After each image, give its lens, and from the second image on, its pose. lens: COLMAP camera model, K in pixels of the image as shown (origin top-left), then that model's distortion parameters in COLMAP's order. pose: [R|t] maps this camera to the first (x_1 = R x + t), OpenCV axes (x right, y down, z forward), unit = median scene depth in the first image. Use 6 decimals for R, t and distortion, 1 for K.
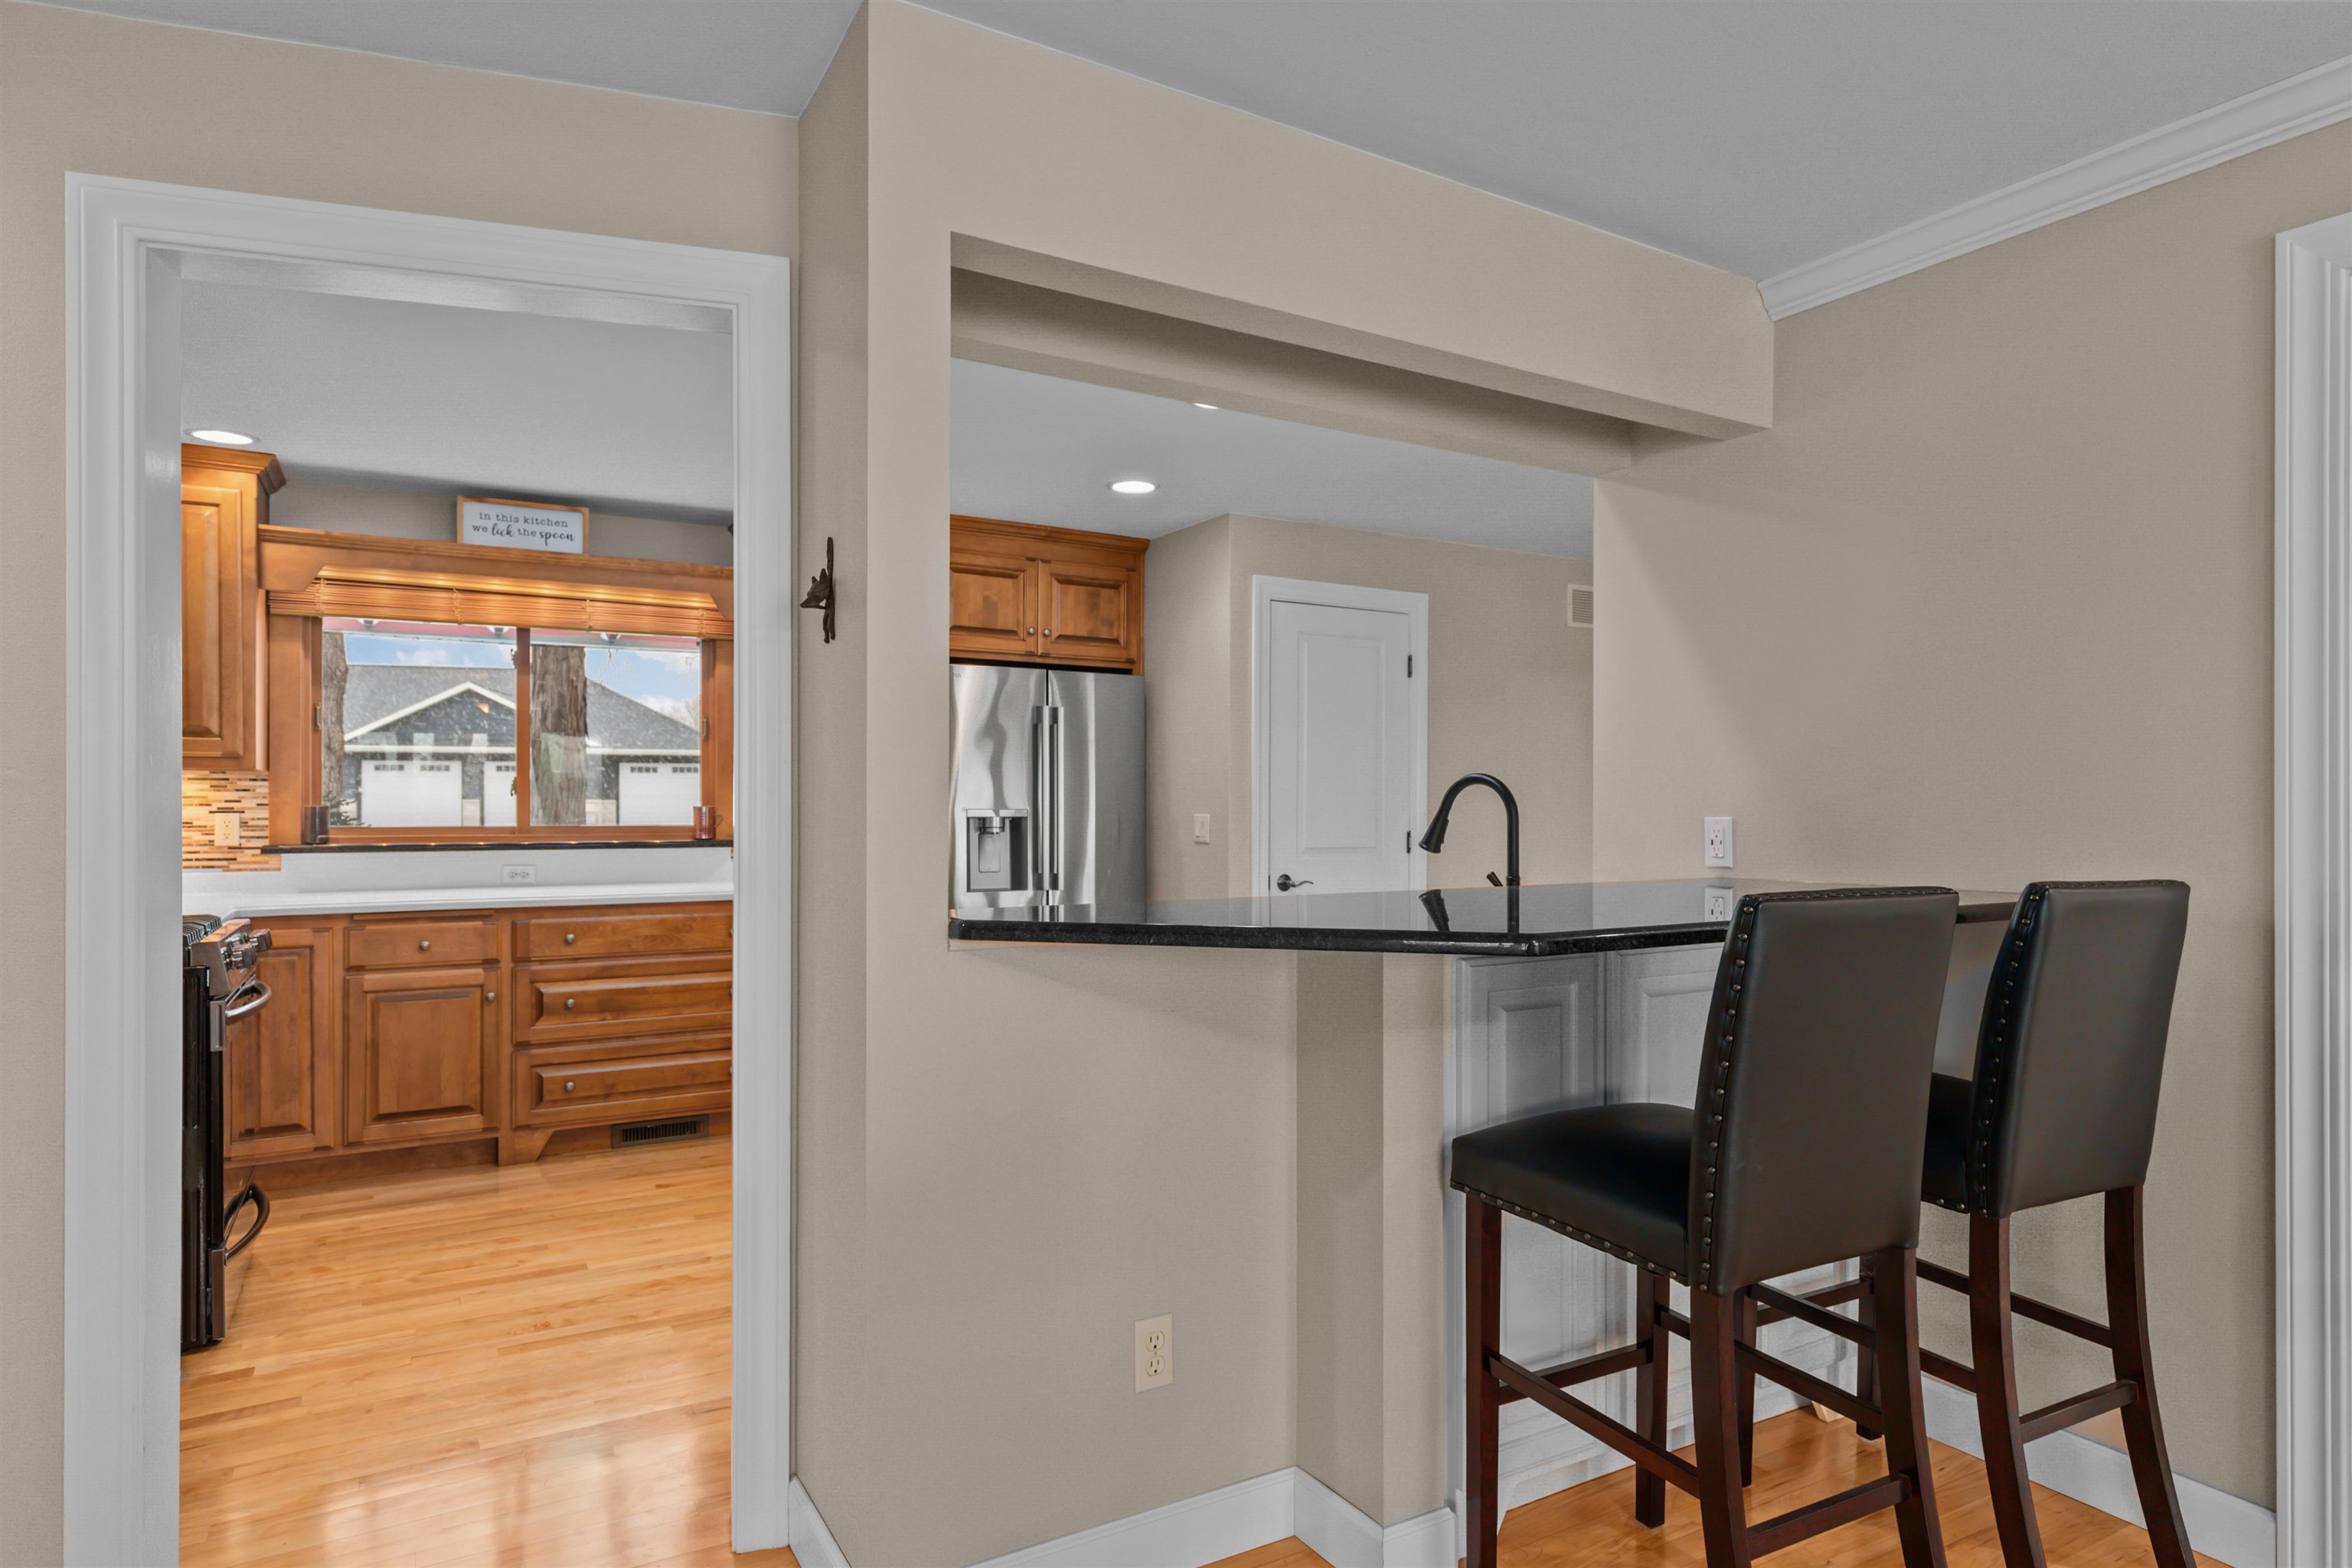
lens RADIAL K [[1290.4, 0, 1163.4], [0, 1290.4, 805.0], [0, 0, 1]] dist [0.002837, 0.000403]
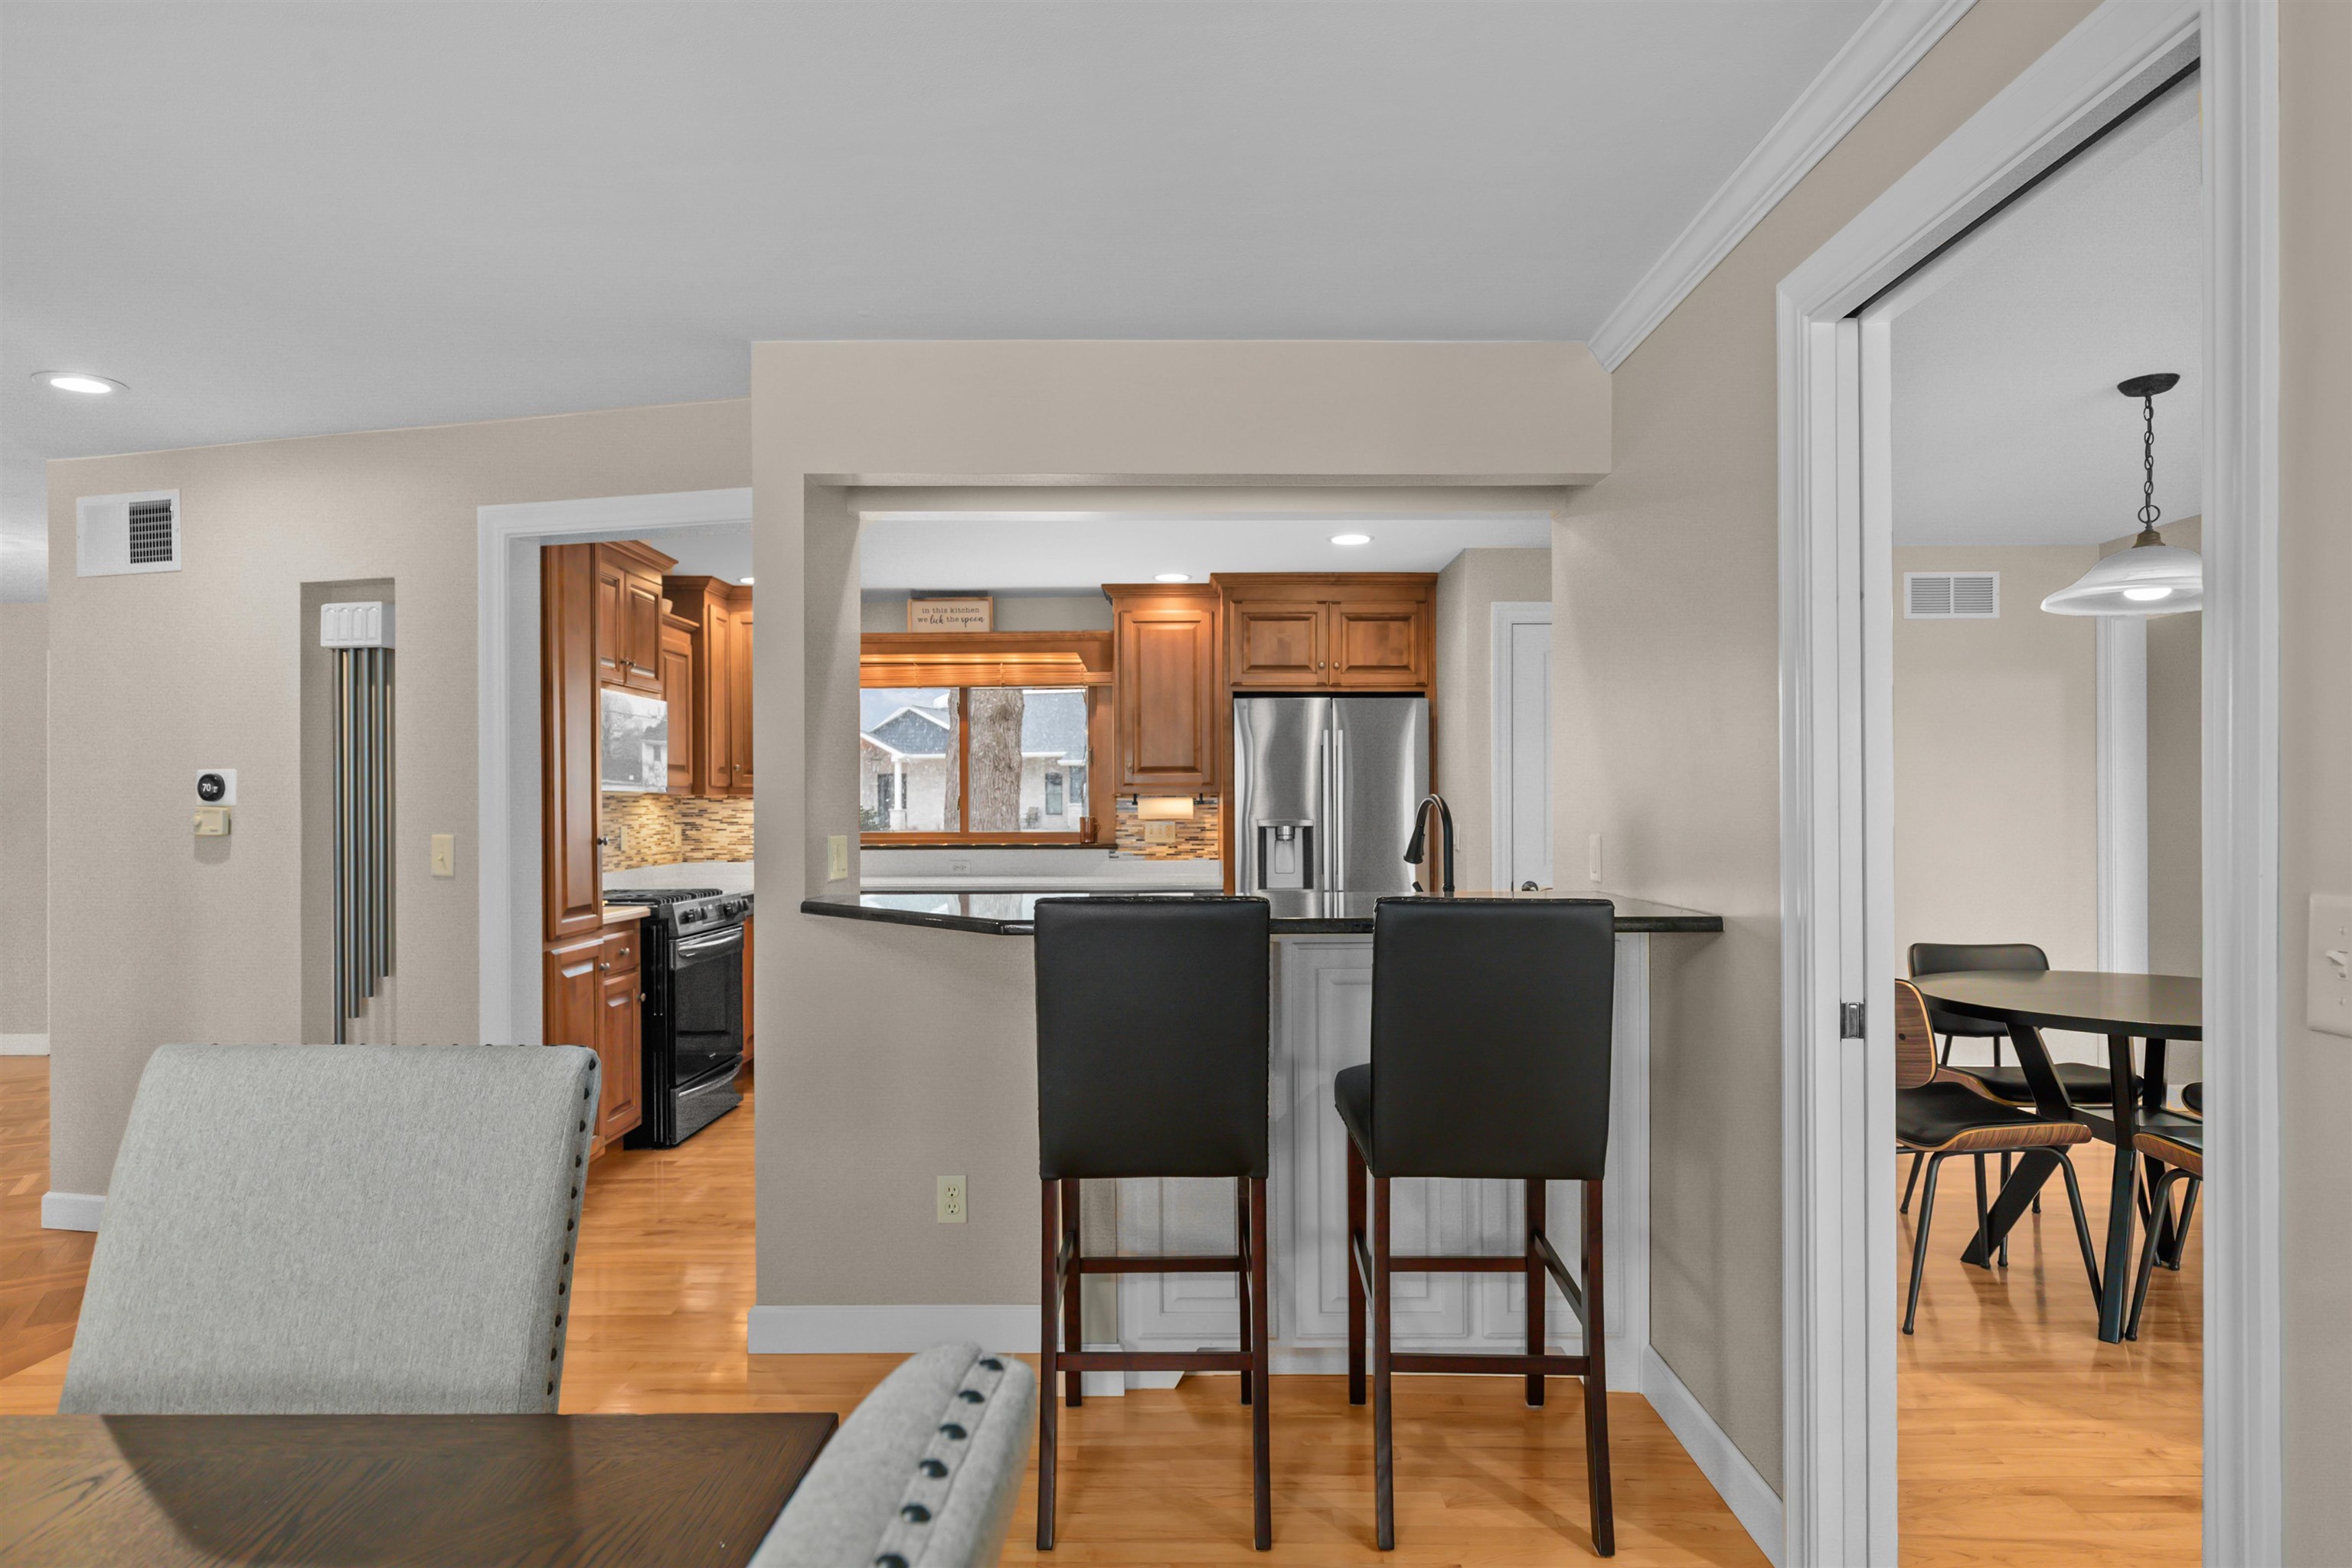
lens RADIAL K [[1290.4, 0, 1190.3], [0, 1290.4, 794.5], [0, 0, 1]] dist [0.002837, 0.000403]
pose [[0.862676, -0.009860, -0.505661, 0.416641], [0.006456, 0.999943, -0.008483, -0.010816], [0.505716, 0.004053, 0.862691, -0.059682]]
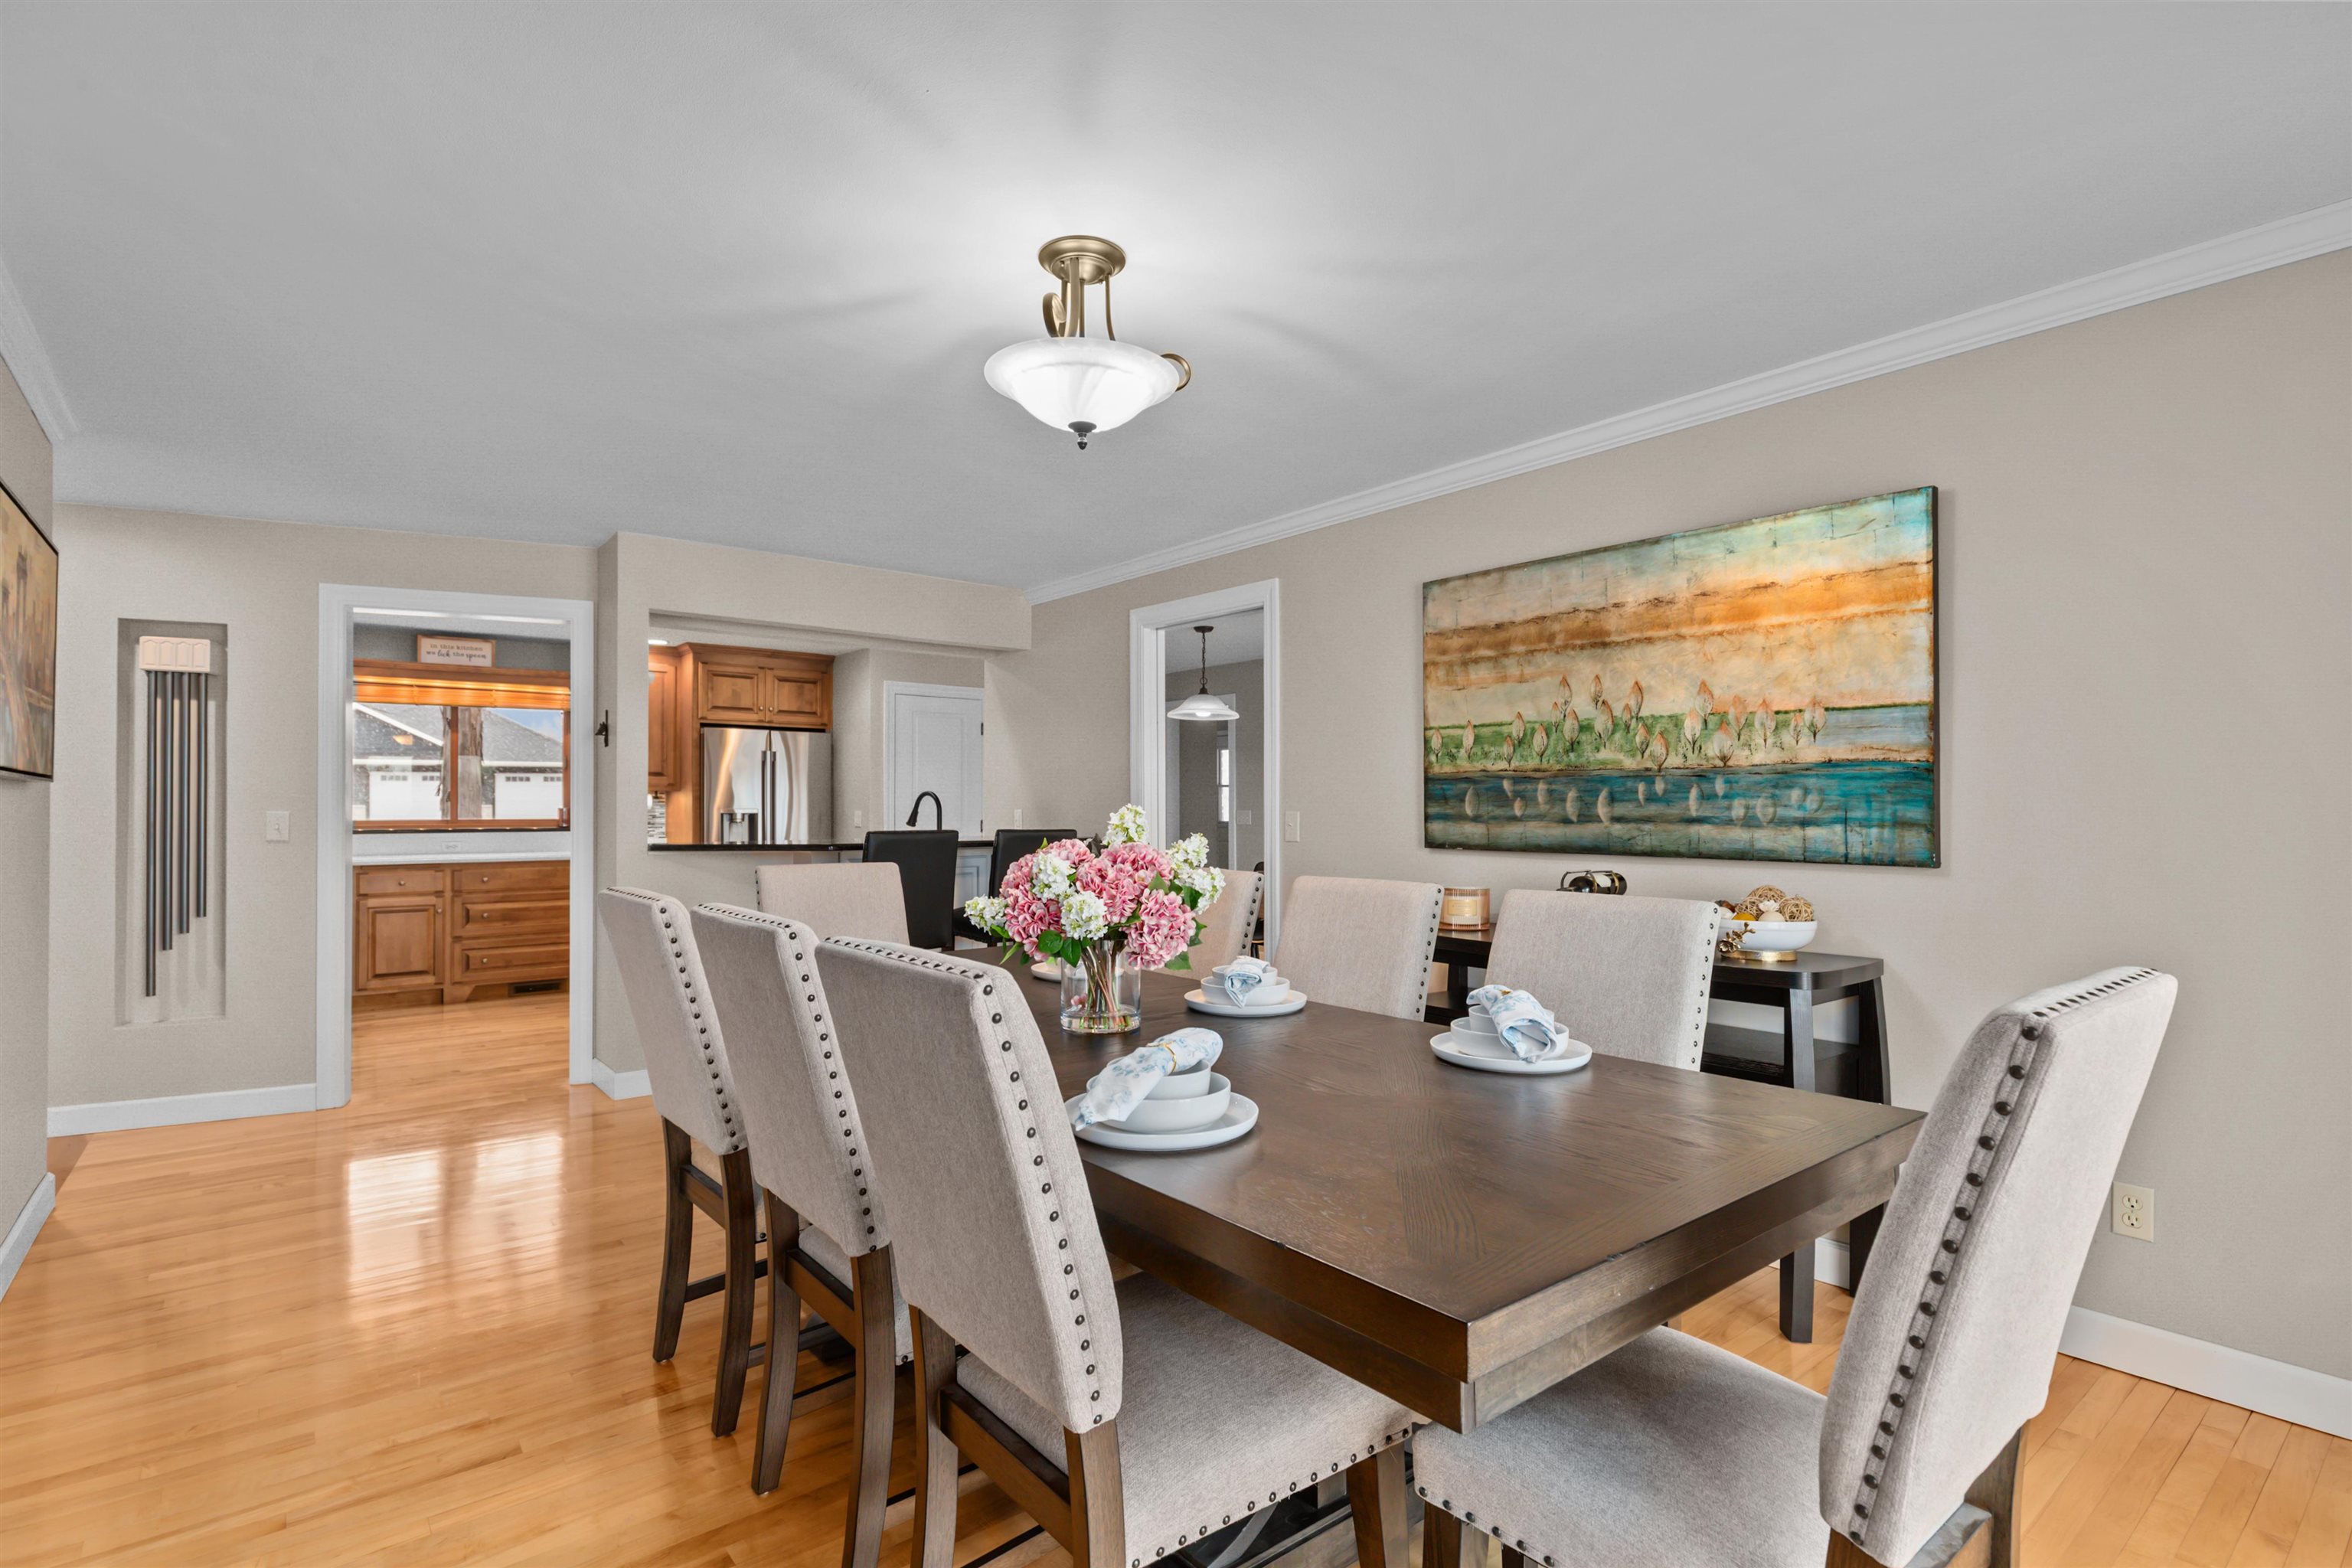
lens RADIAL K [[1115.1, 0, 1163.1], [0, 1115.1, 794.3], [0, 0, 1]] dist [-0.000373, 0.002286]
pose [[0.989679, -0.002032, 0.143286, 0.246397], [0.003765, 0.999923, -0.011824, 0.003435], [-0.143251, 0.012242, 0.989611, -0.654363]]
